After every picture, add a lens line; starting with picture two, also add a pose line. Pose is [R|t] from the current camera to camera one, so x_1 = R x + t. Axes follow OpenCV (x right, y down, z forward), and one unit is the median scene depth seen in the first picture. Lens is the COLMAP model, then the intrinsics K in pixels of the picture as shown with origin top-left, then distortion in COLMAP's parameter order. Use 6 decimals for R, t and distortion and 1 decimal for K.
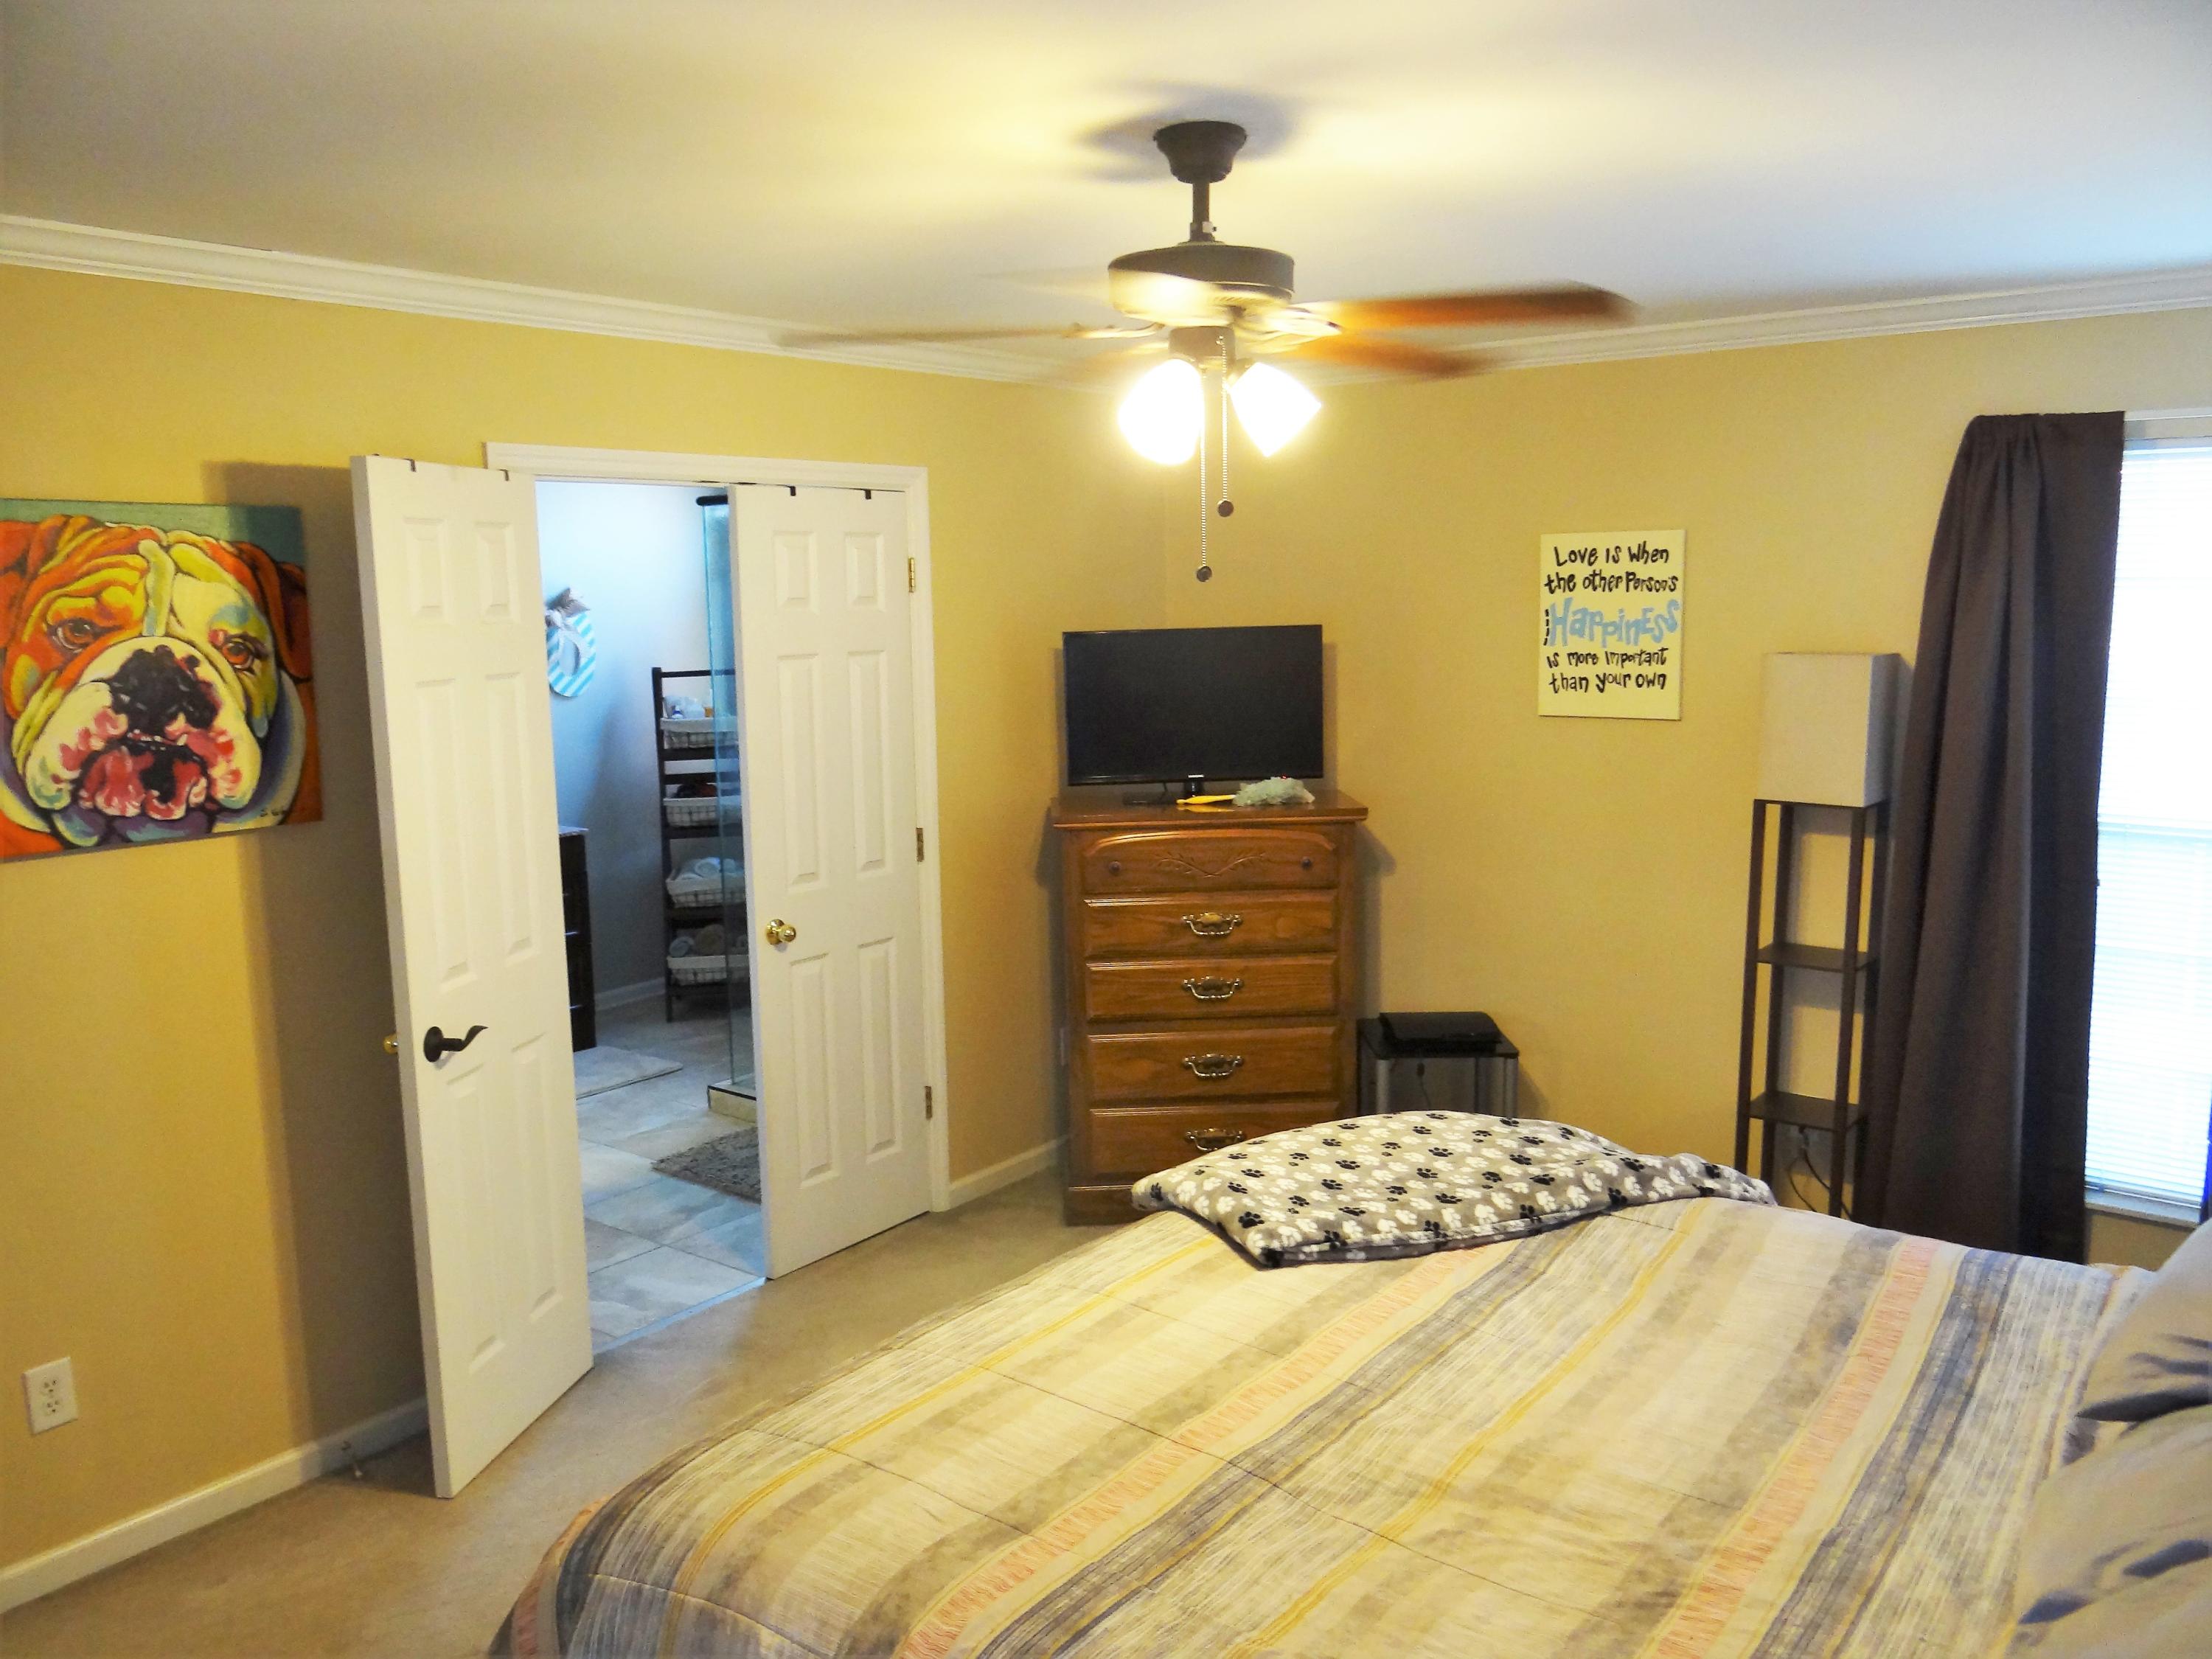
lens RADIAL K [[1724.3, 0, 1106.0], [0, 1724.3, 829.5], [0, 0, 1]] dist [-0.012421, -0.001528]
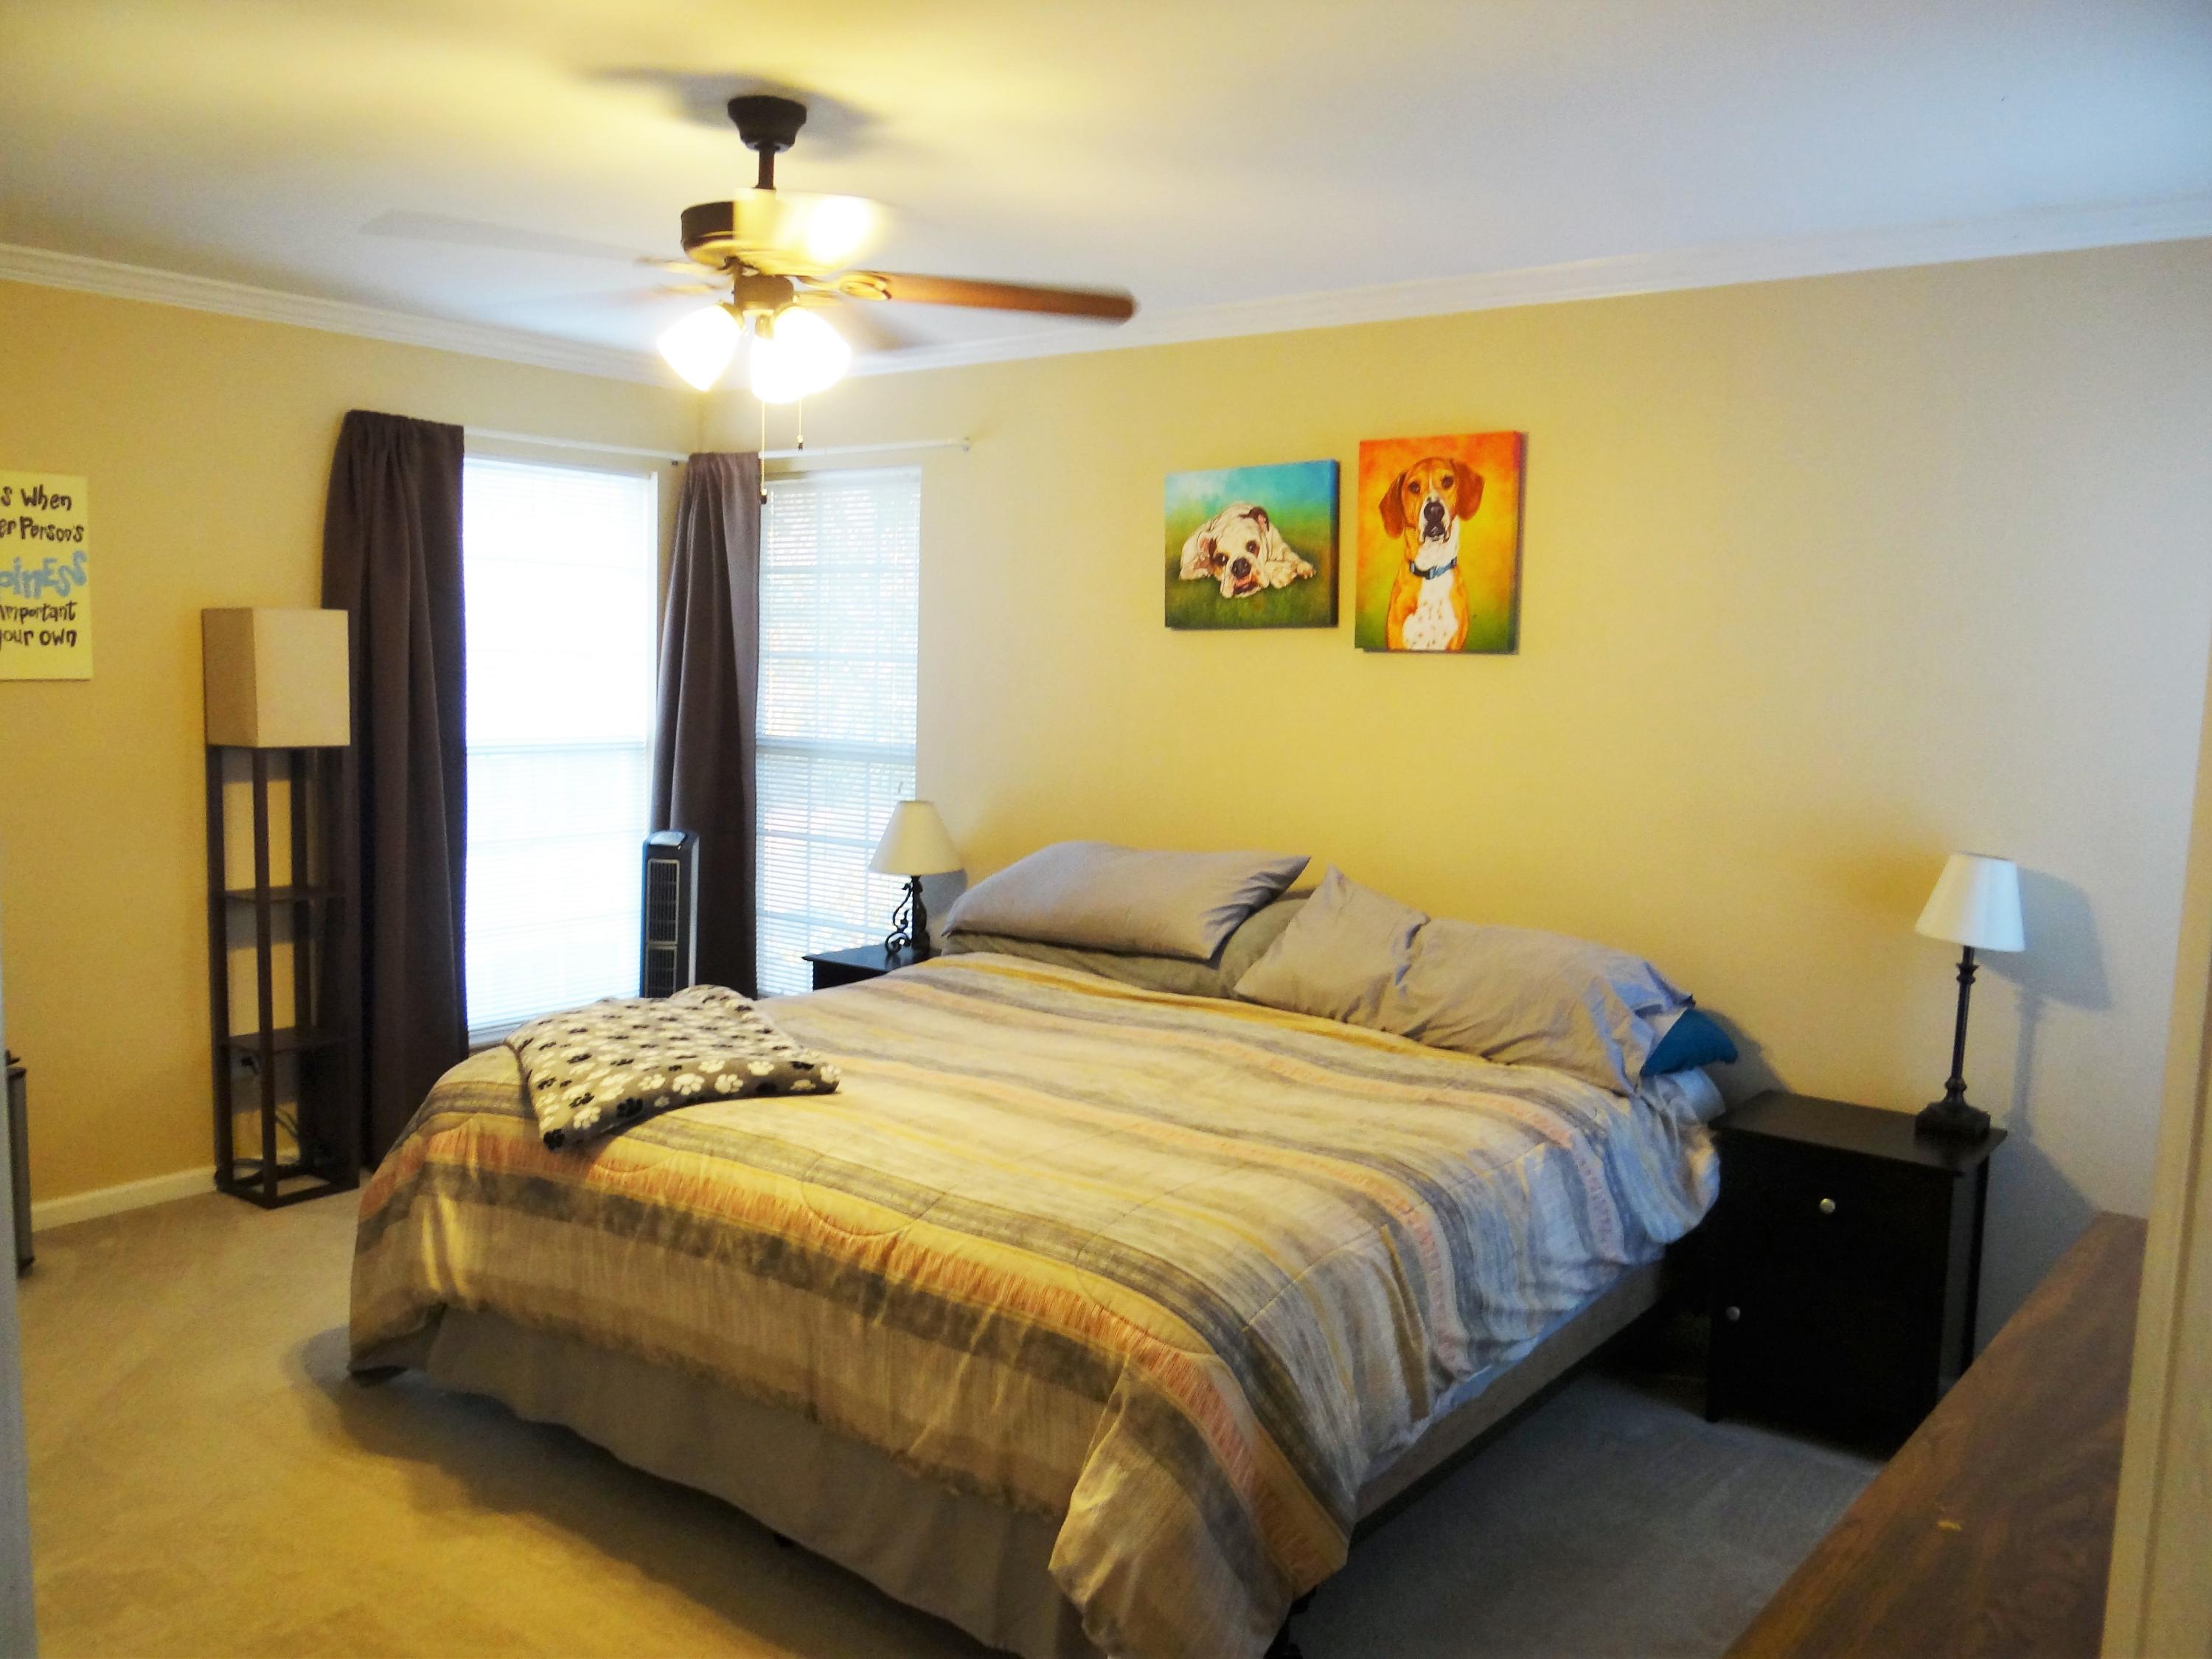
lens RADIAL K [[1724.3, 0, 1106.0], [0, 1724.3, 829.5], [0, 0, 1]] dist [-0.012421, -0.001528]
pose [[-0.000920, -0.094213, 0.995552, -0.615482], [0.113440, 0.989116, 0.093708, -0.007563], [-0.993544, 0.113022, 0.009777, 0.452228]]
